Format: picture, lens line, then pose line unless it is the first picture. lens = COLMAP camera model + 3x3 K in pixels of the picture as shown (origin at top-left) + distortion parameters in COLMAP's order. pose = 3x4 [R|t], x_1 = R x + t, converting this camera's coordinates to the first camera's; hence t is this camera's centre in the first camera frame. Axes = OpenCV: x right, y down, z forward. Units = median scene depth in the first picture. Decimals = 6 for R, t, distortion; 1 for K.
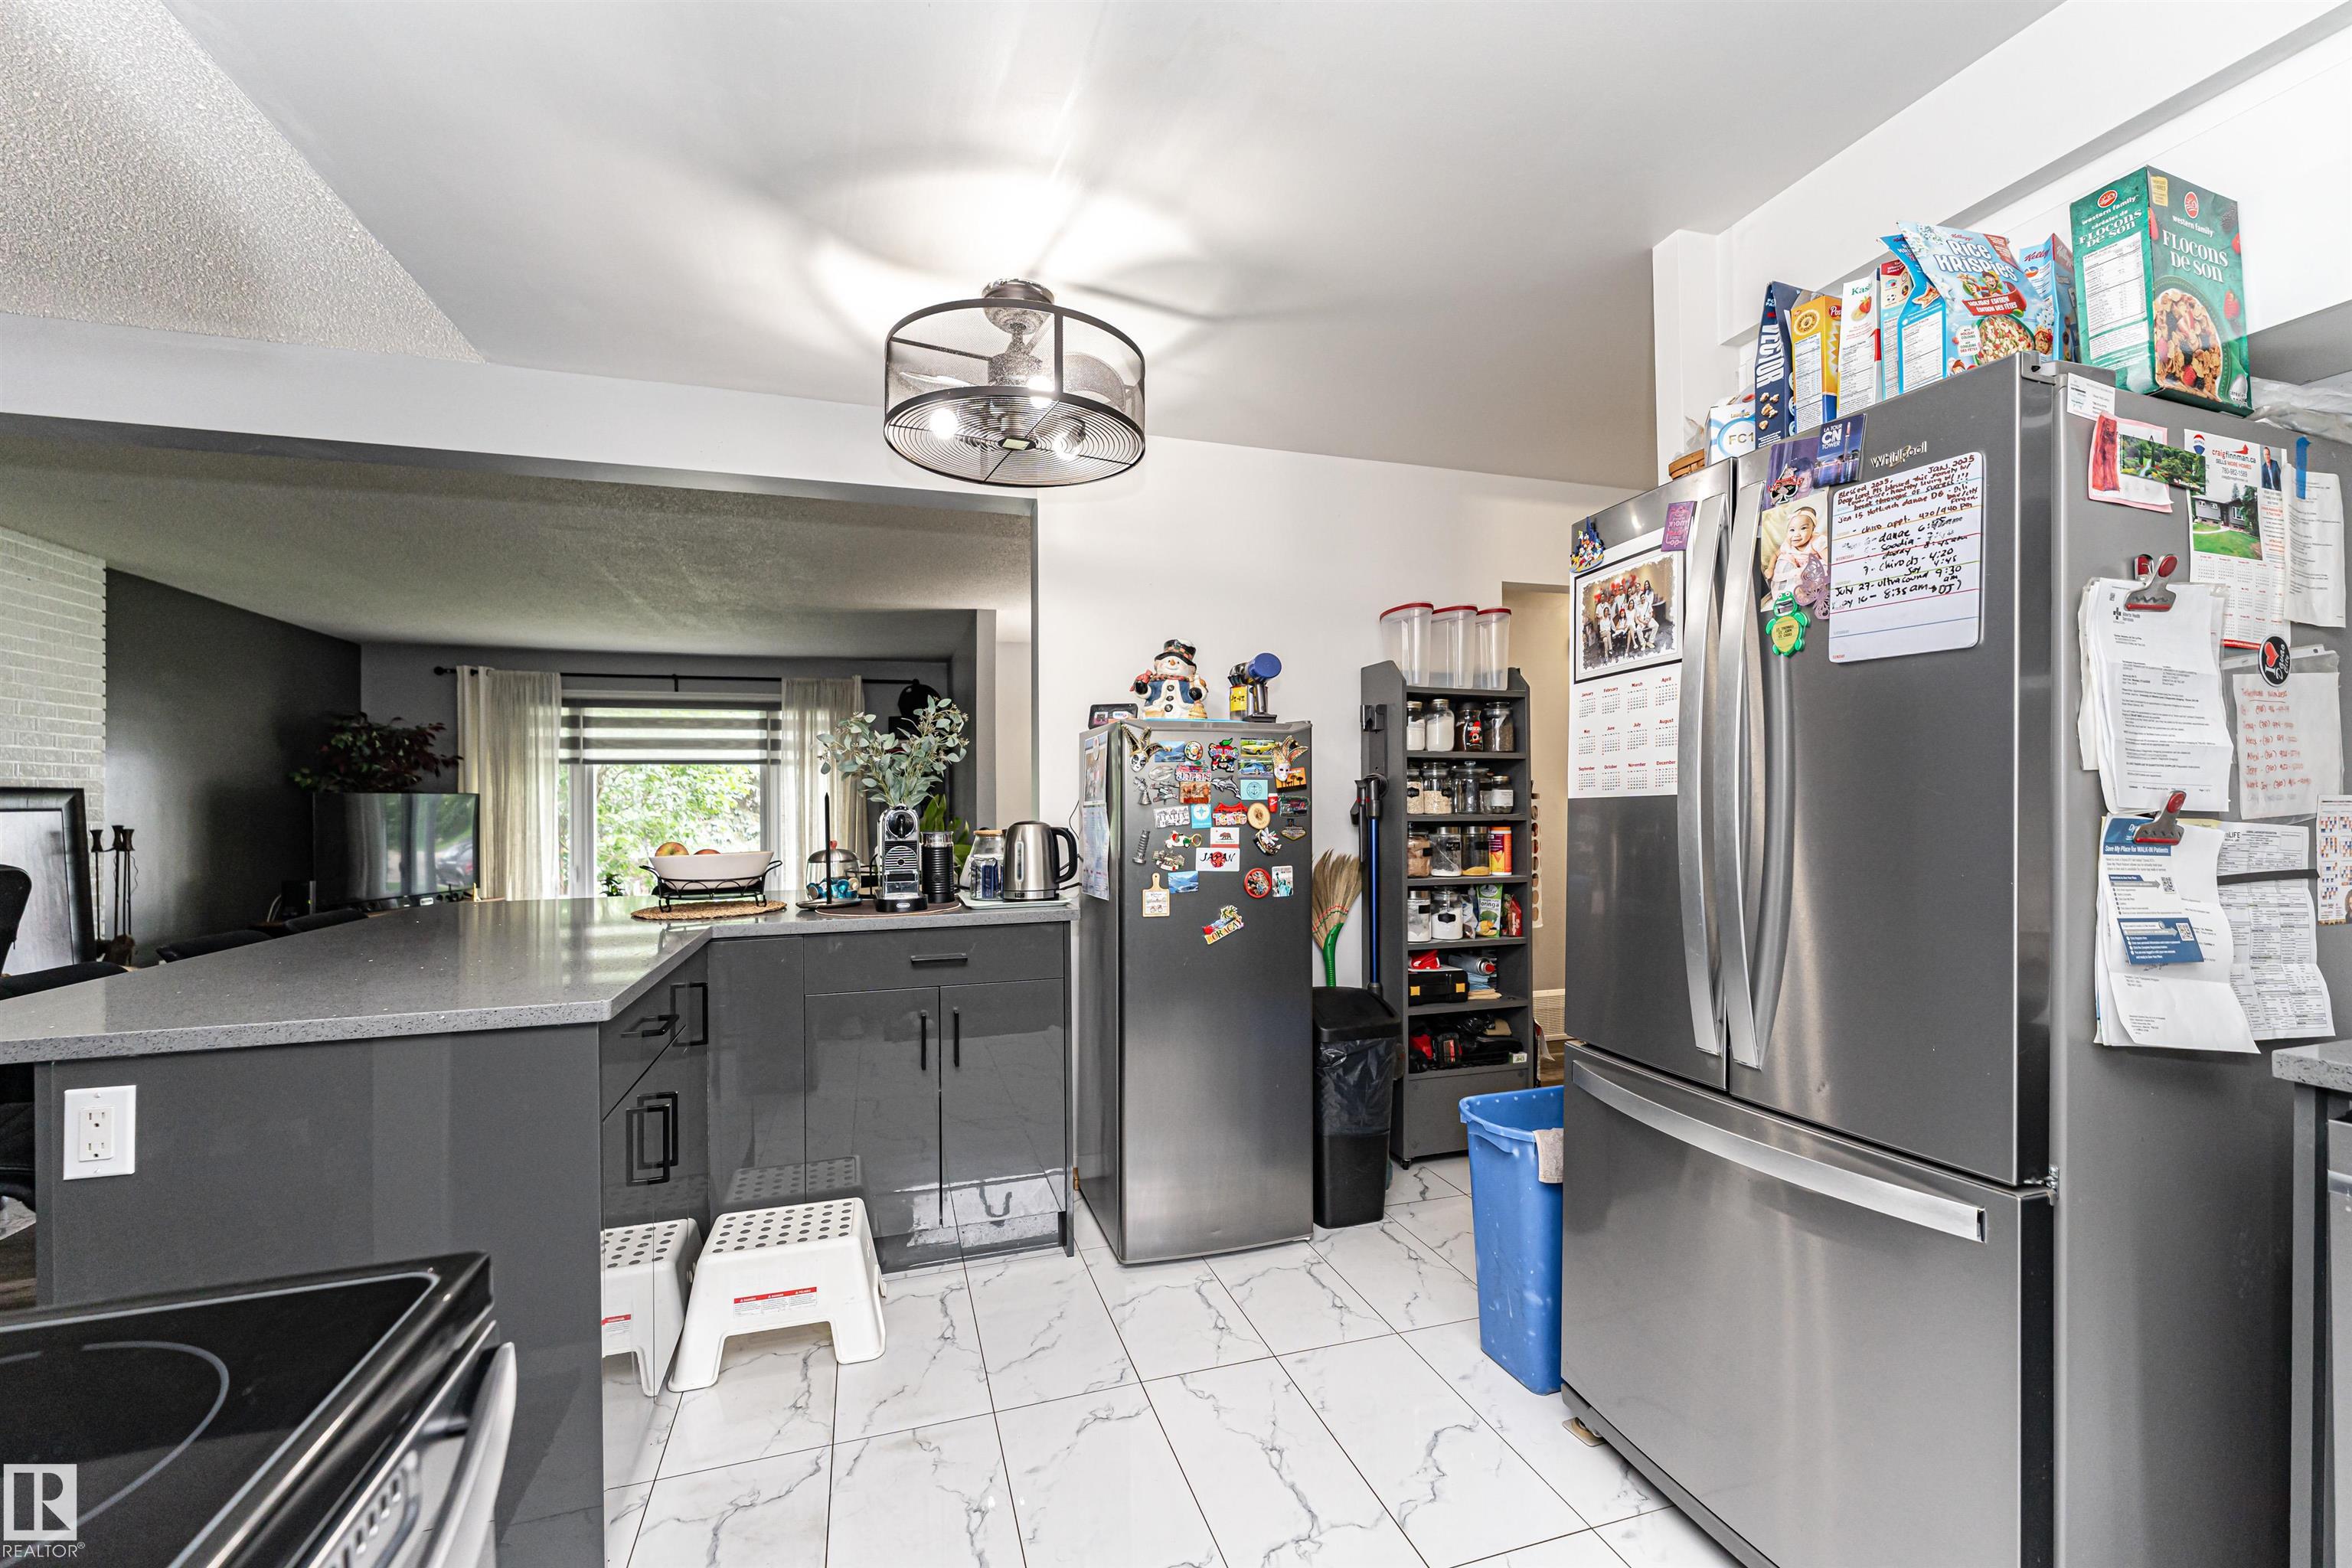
lens RADIAL K [[942.0, 0, 1163.6], [0, 942.0, 797.1], [0, 0, 1]] dist [-0.000820, 0.000618]
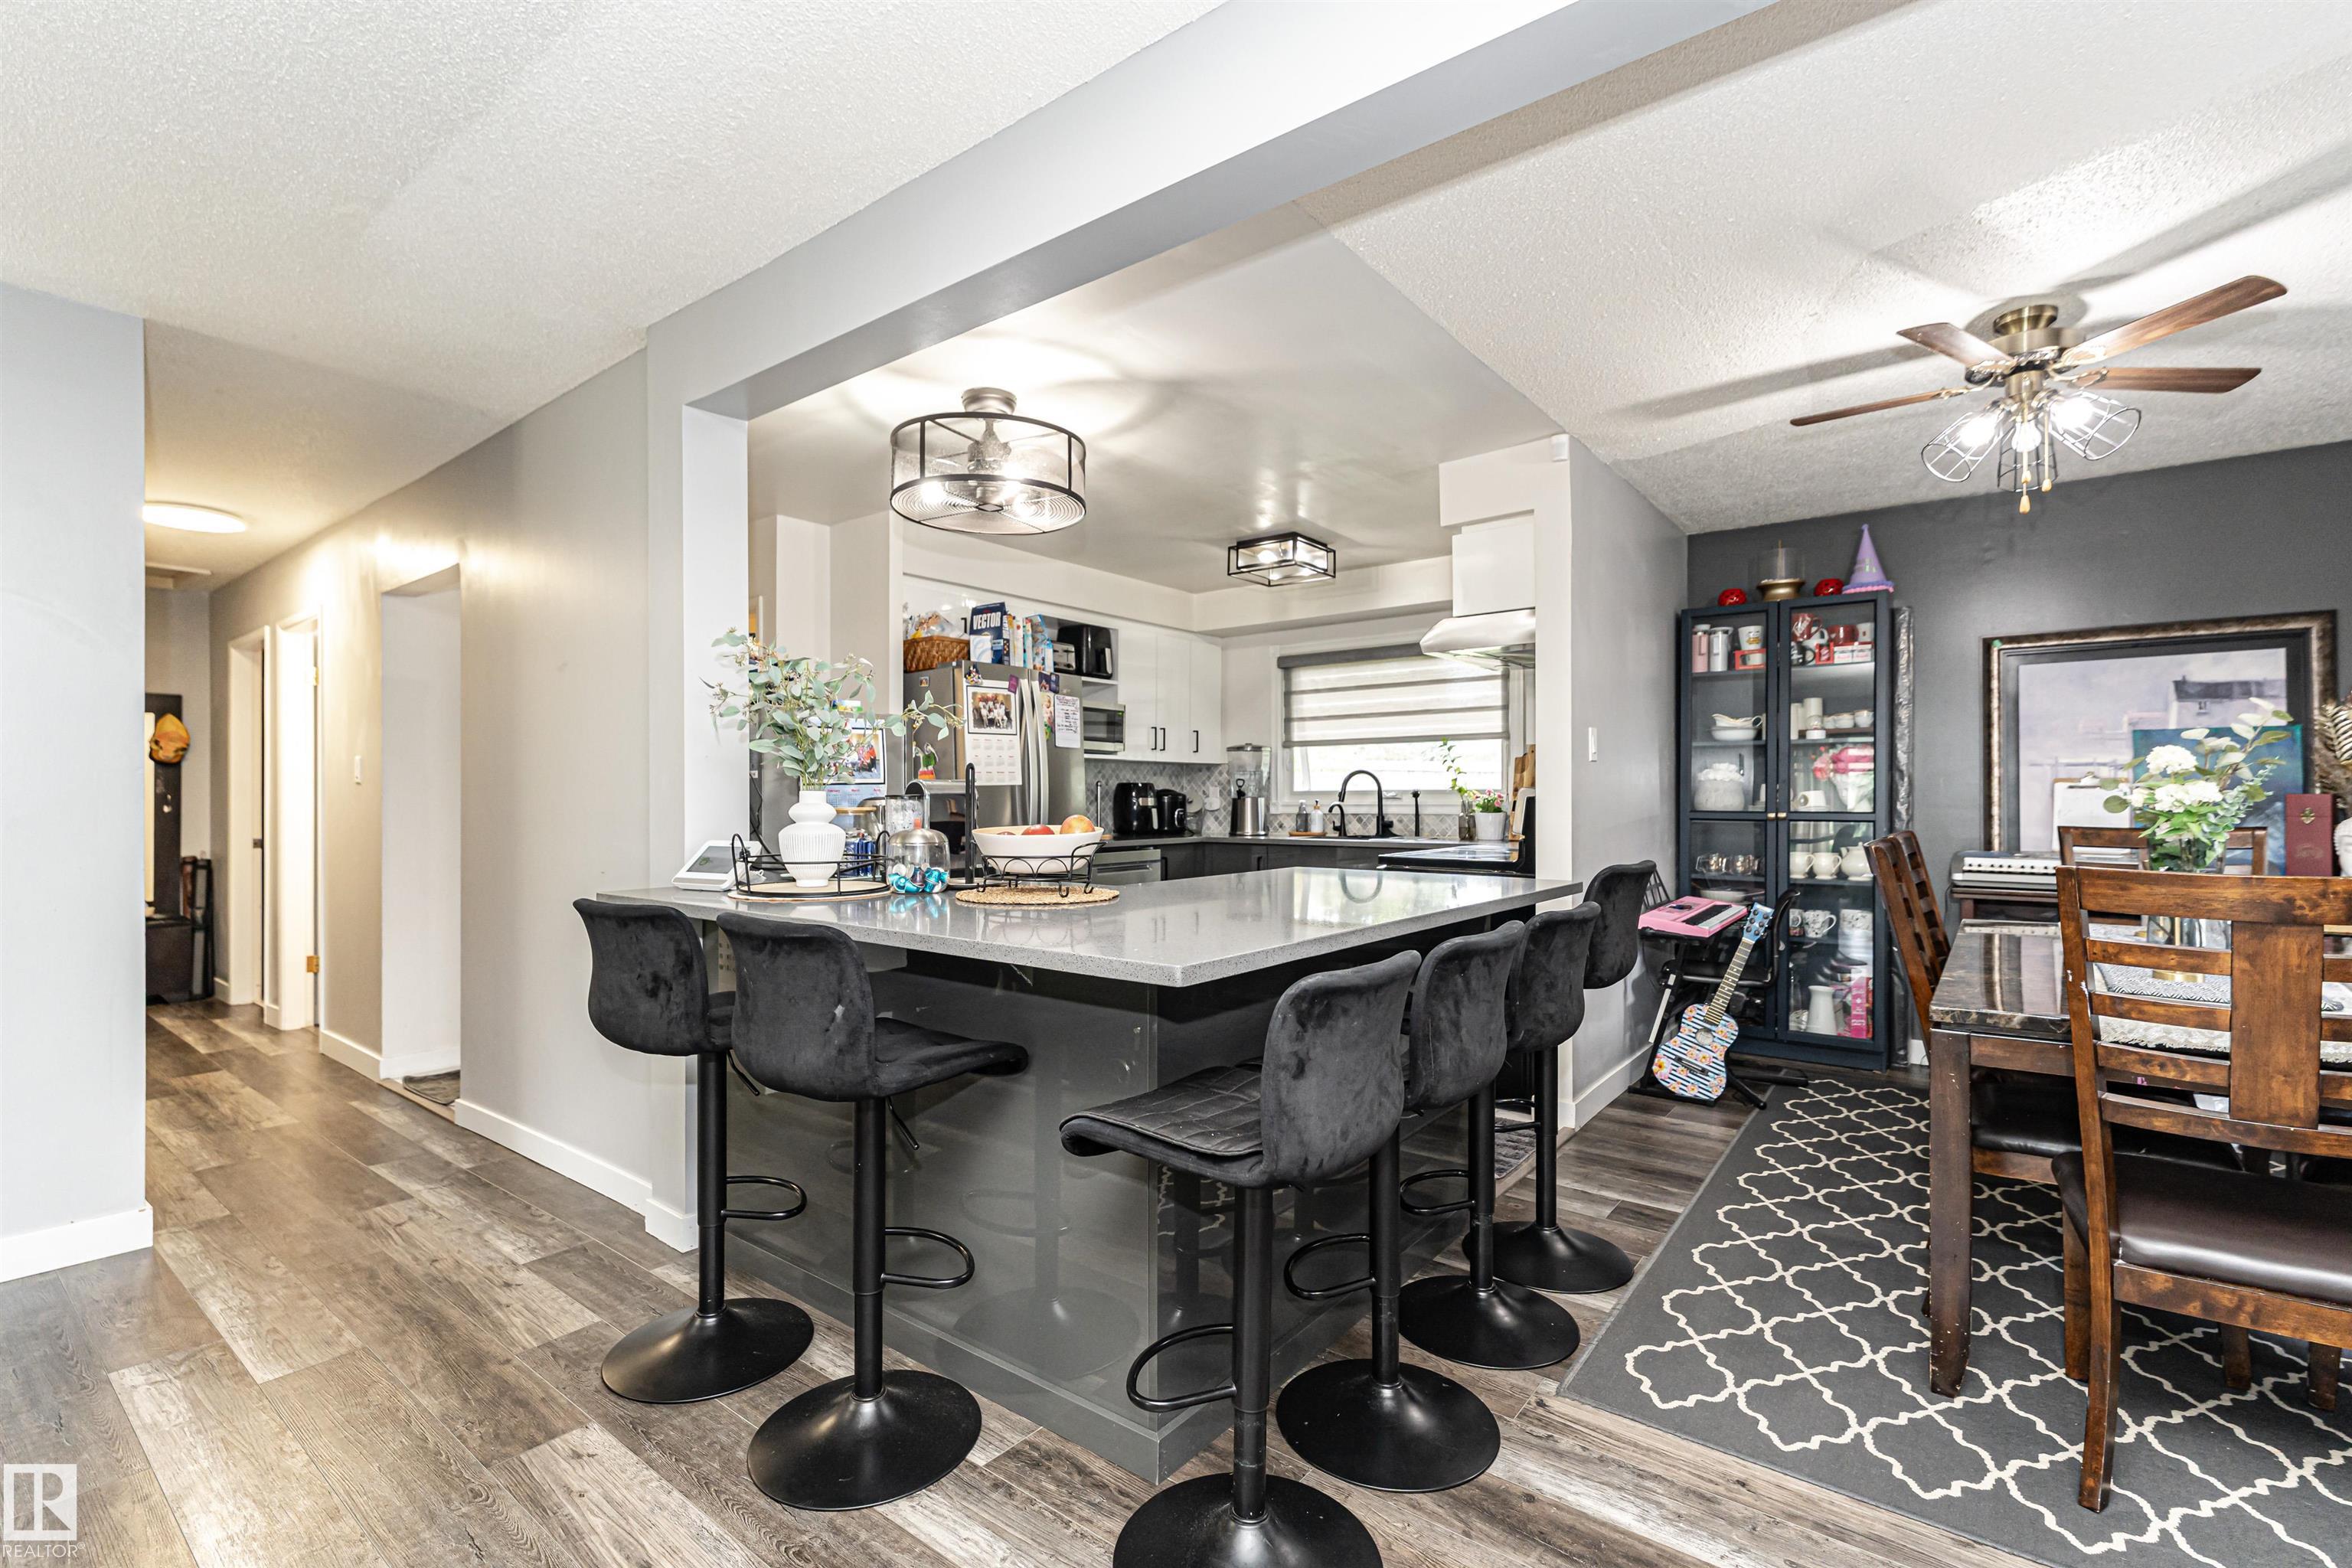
lens RADIAL K [[1051.4, 0, 1170.0], [0, 1051.4, 799.5], [0, 0, 1]] dist [0.003677, -0.002988]
pose [[-0.572141, 0.009538, 0.820100, -1.956764], [0.007482, 0.999951, -0.006409, 0.056052], [-0.820121, 0.002469, -0.572185, 2.131697]]
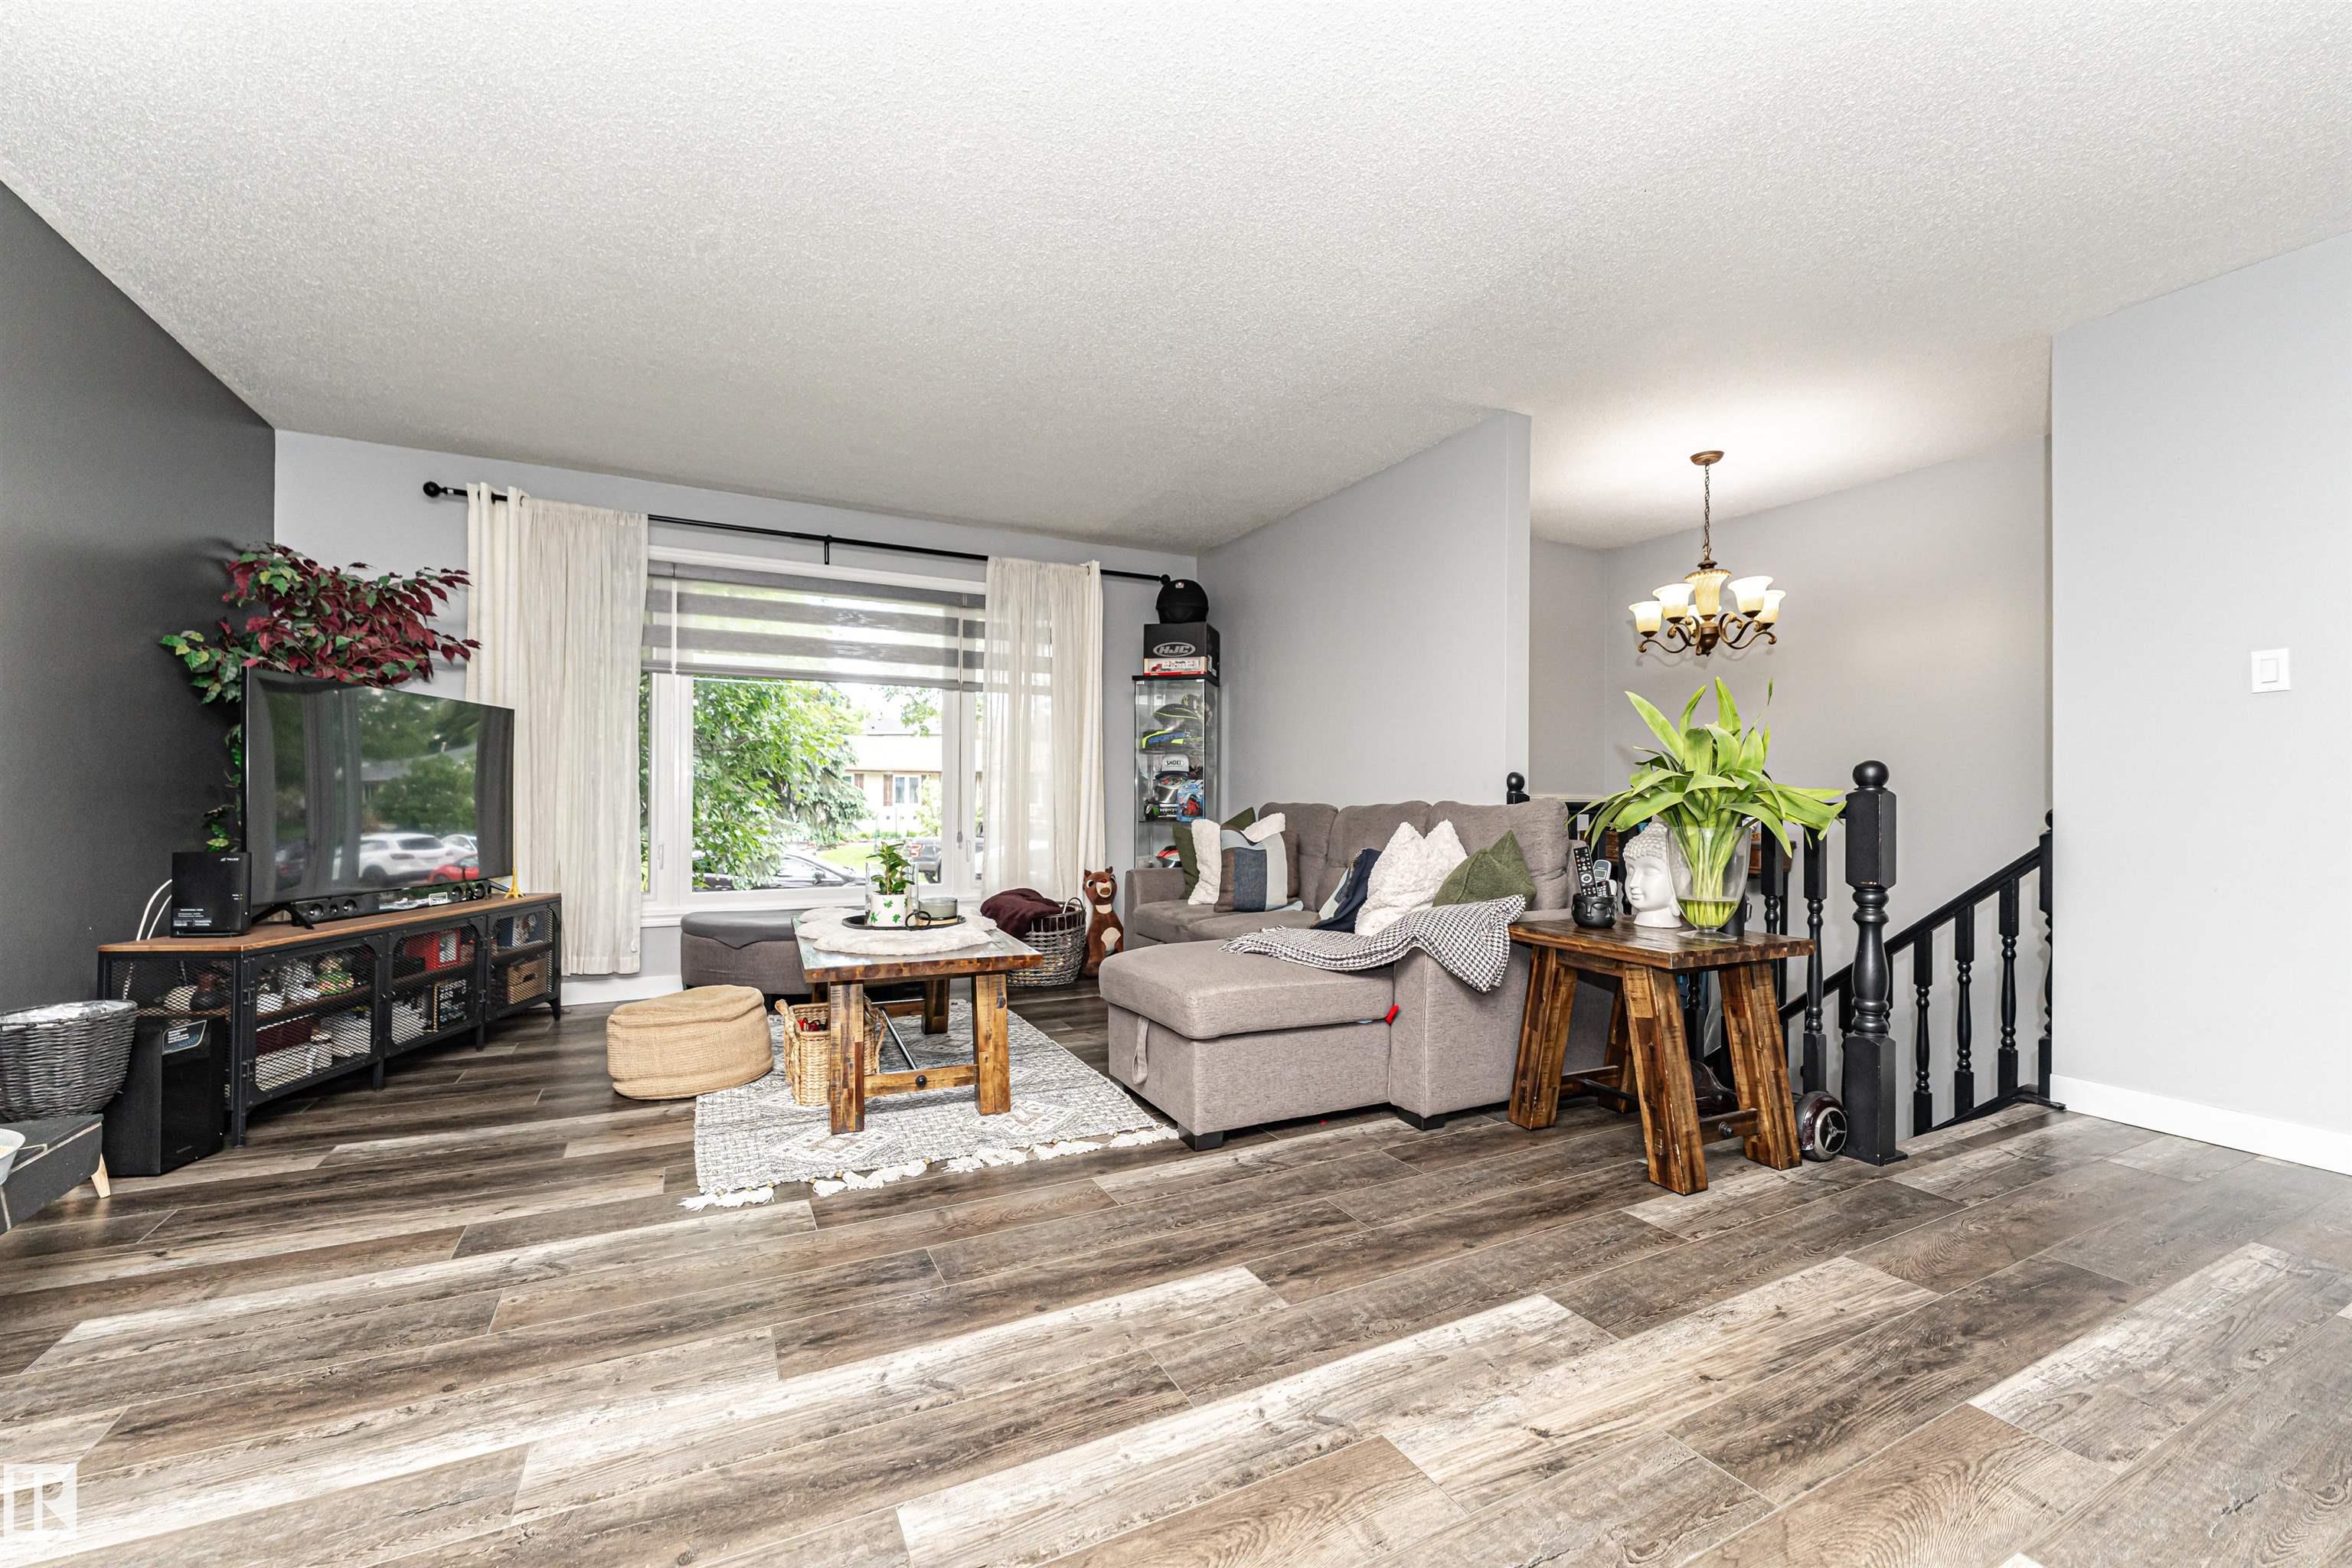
lens RADIAL K [[942.0, 0, 1164.4], [0, 942.0, 798.6], [0, 0, 1]] dist [-0.000820, 0.000618]
pose [[0.985104, 0.015799, 0.171231, -1.769096], [-0.015266, 0.999874, -0.004430, 0.188294], [-0.171280, 0.001750, 0.985221, 1.522380]]
